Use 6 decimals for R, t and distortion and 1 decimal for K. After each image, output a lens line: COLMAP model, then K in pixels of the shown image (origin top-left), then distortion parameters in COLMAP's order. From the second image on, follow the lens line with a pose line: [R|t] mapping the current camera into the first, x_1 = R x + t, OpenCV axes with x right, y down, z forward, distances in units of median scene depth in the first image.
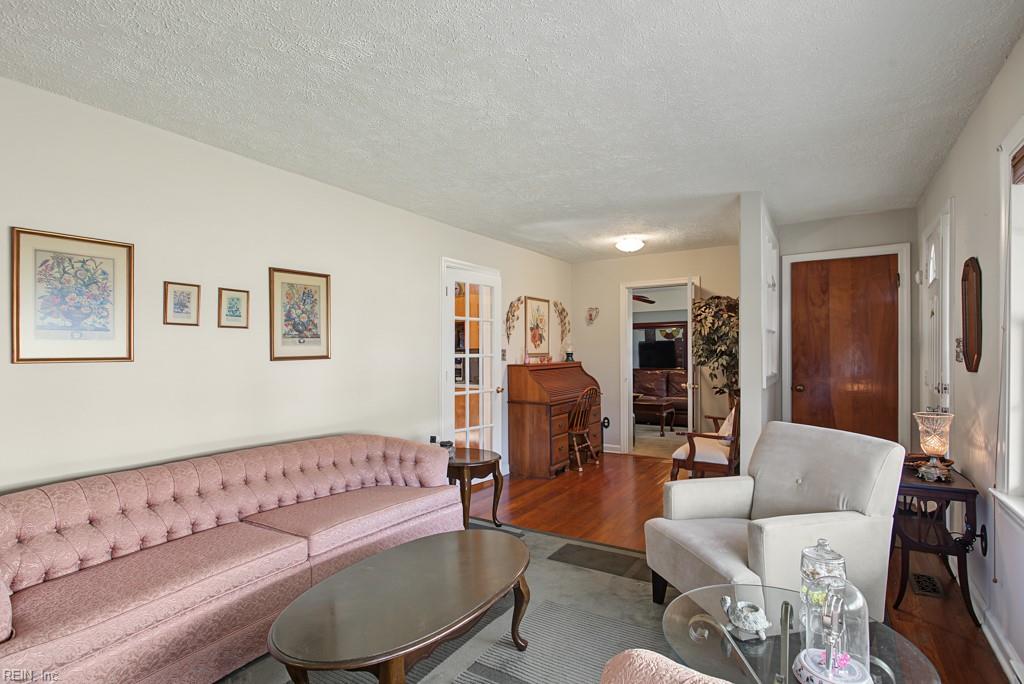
lens RADIAL K [[498.0, 0, 512.9], [0, 498.0, 345.0], [0, 0, 1]] dist [-0.004283, -0.000250]
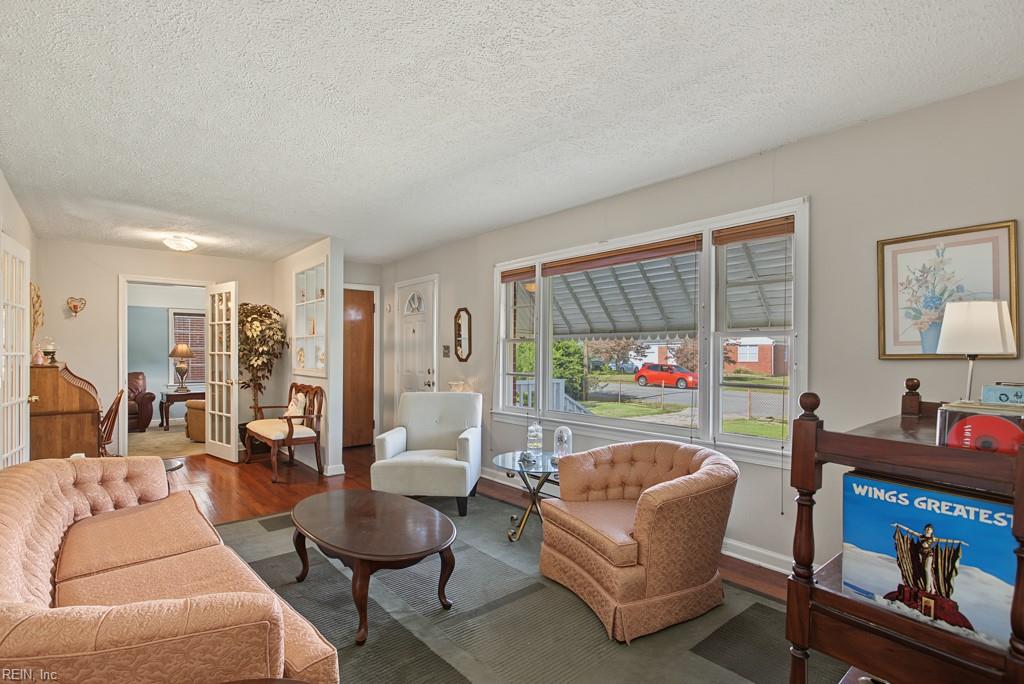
lens RADIAL K [[499.8, 0, 494.7], [0, 499.8, 357.4], [0, 0, 1]] dist [-0.000274, 0.000191]
pose [[0.320660, -0.003007, 0.947190, -0.460241], [-0.017667, 0.999802, 0.009155, 0.006290], [-0.947030, -0.019670, 0.320543, 0.080955]]
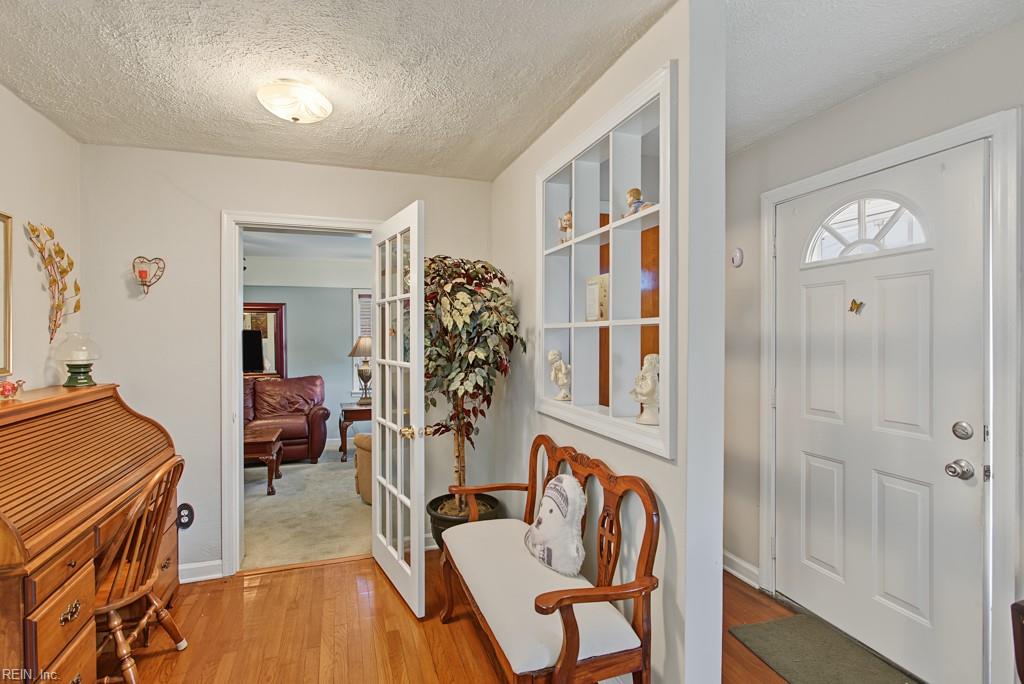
lens RADIAL K [[488.6, 0, 497.2], [0, 488.6, 340.6], [0, 0, 1]] dist [-0.006336, -0.000602]
pose [[0.636682, -0.000670, 0.771126, 0.031416], [-0.011527, 0.999880, 0.010386, -0.011347], [-0.771040, -0.015501, 0.636597, 0.565633]]
